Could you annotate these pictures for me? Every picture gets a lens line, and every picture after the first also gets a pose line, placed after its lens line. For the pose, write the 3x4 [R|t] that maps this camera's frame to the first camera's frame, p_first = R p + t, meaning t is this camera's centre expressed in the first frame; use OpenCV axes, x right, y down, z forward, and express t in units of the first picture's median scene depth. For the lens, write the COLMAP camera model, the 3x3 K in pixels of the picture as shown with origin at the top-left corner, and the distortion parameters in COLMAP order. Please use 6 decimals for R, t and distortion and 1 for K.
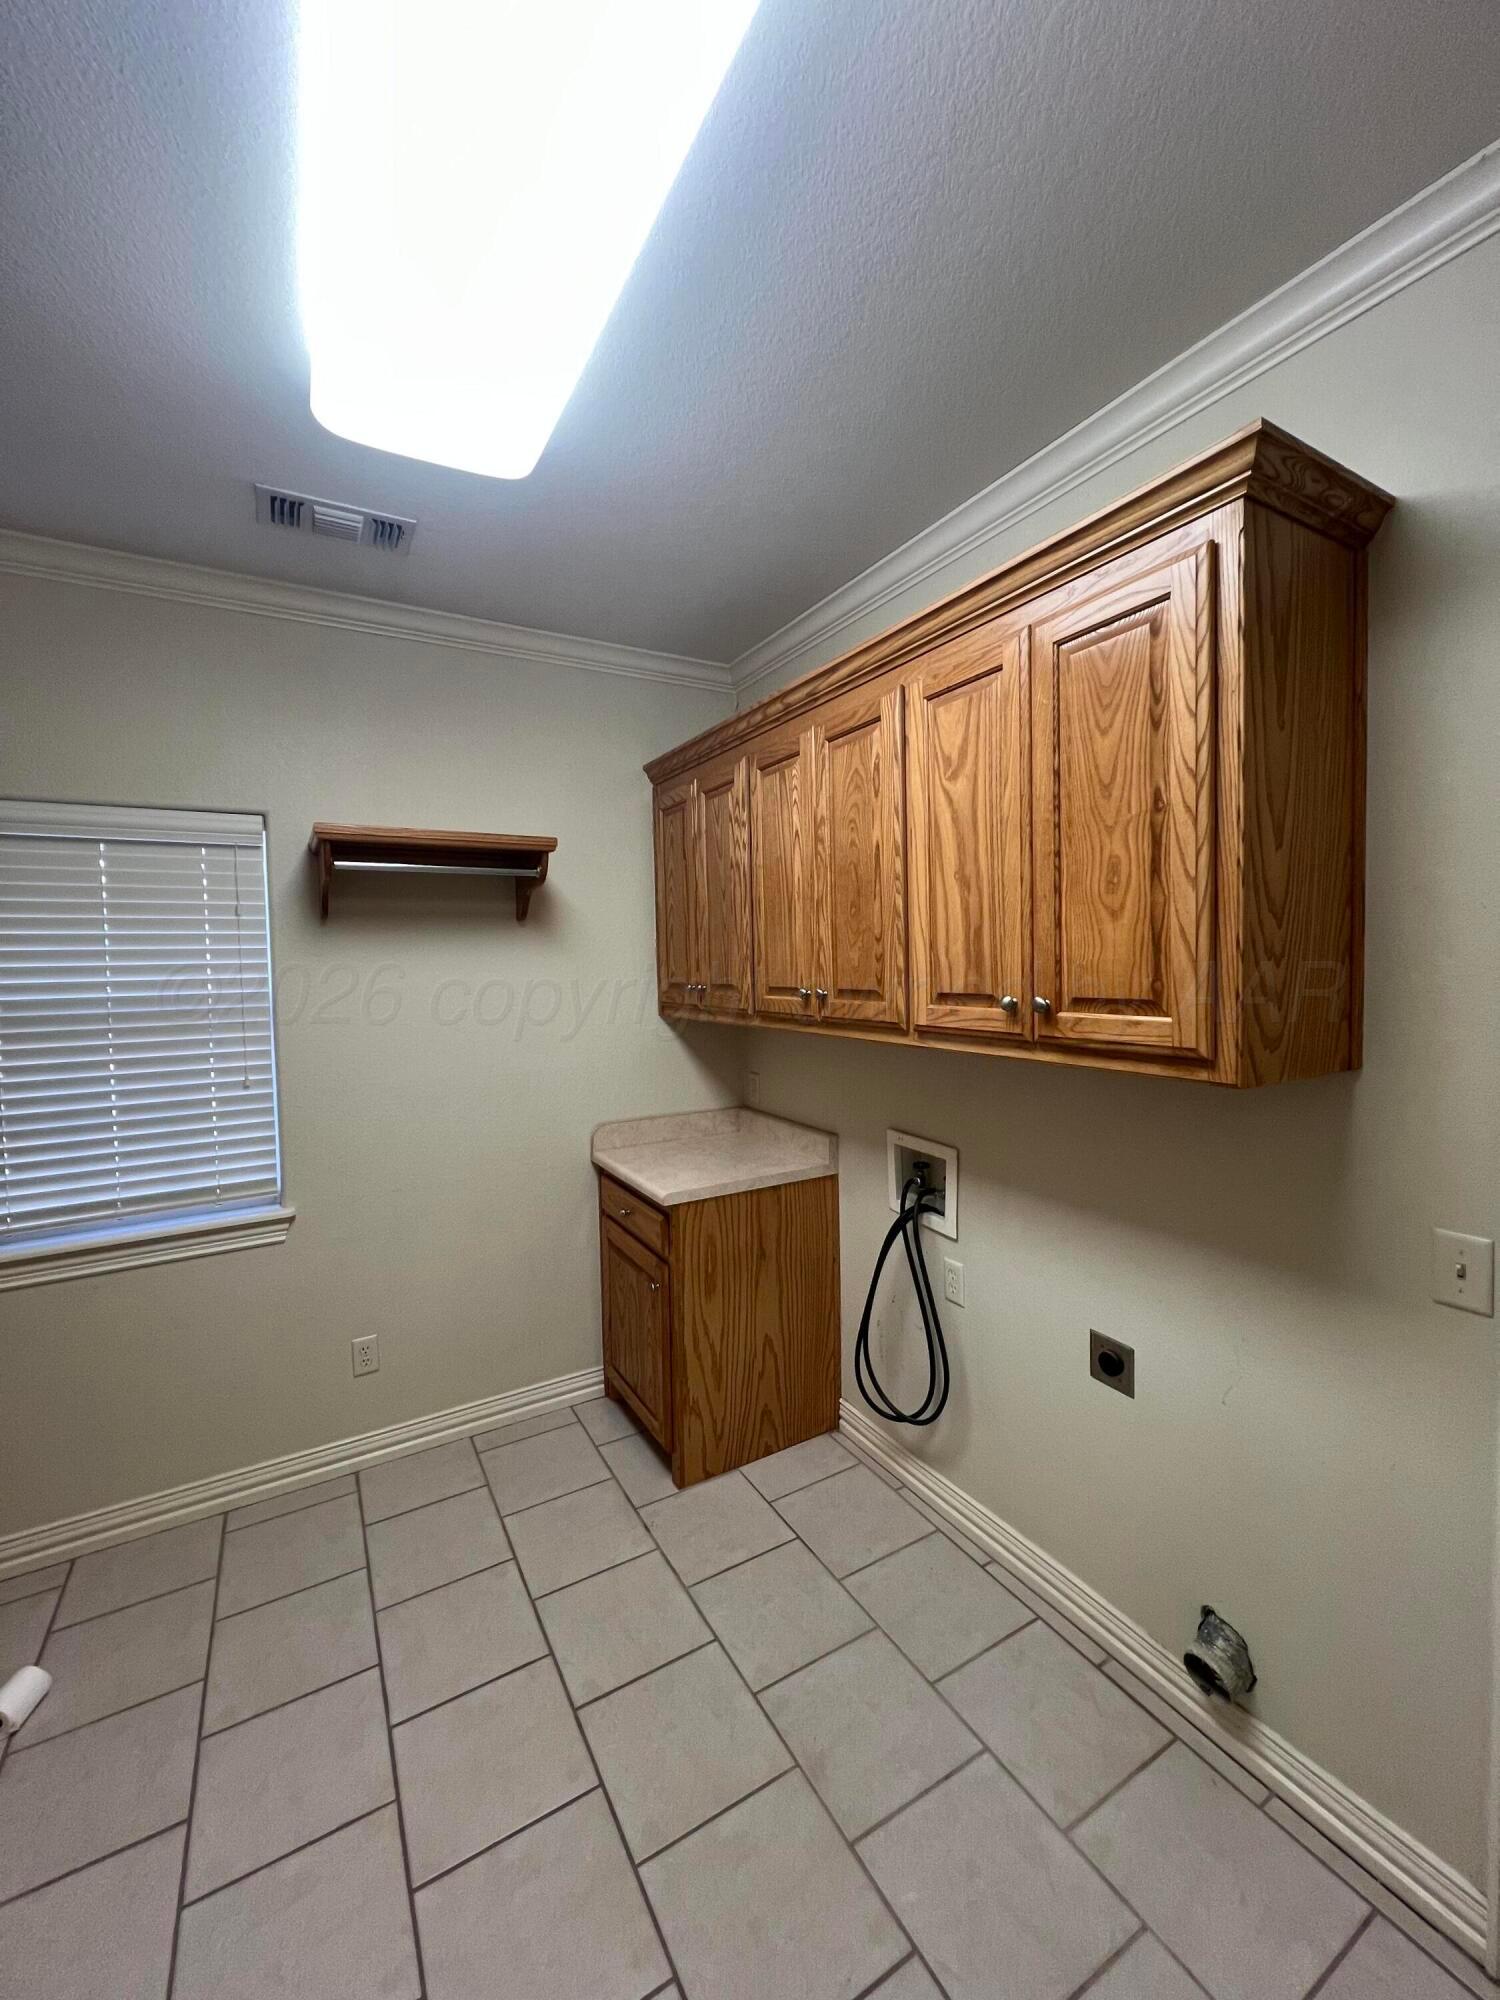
lens RADIAL K [[797.8, 0, 750.0], [0, 797.8, 1000.0], [0, 0, 1]] dist [0.000178, 0.000009]
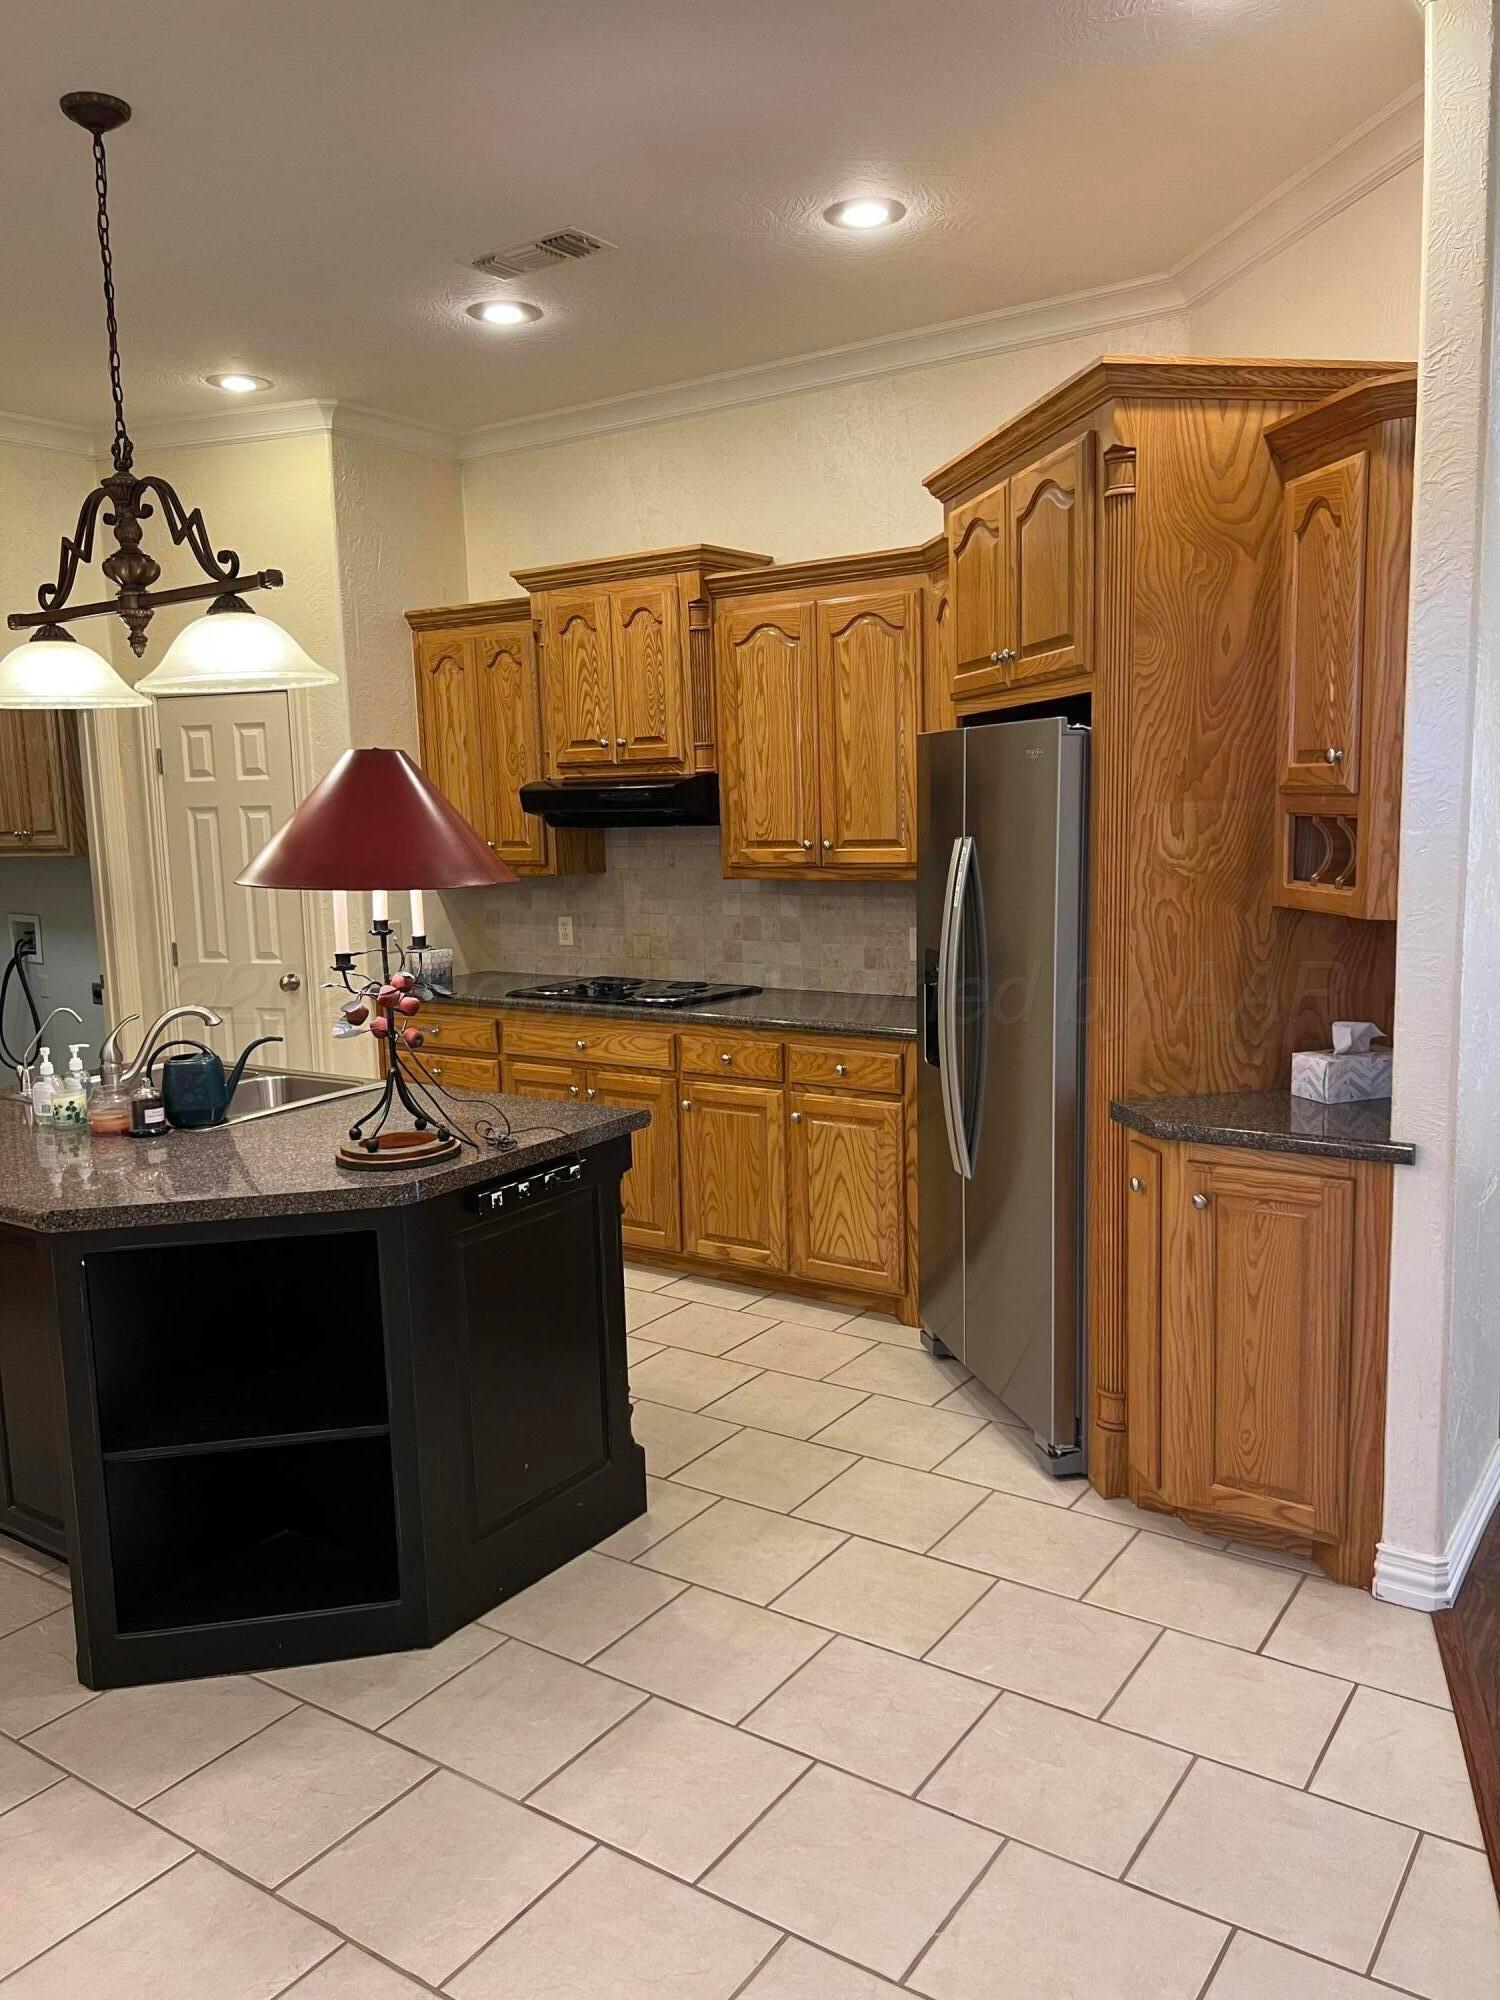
lens RADIAL K [[1532.0, 0, 756.3], [0, 1532.0, 1026.2], [0, 0, 1]] dist [0.101467, -0.122502]
pose [[0.904560, -0.059599, 0.422160, 0.239490], [0.025122, 0.995912, 0.086770, 0.179282], [-0.425605, -0.067883, 0.902359, -3.383003]]
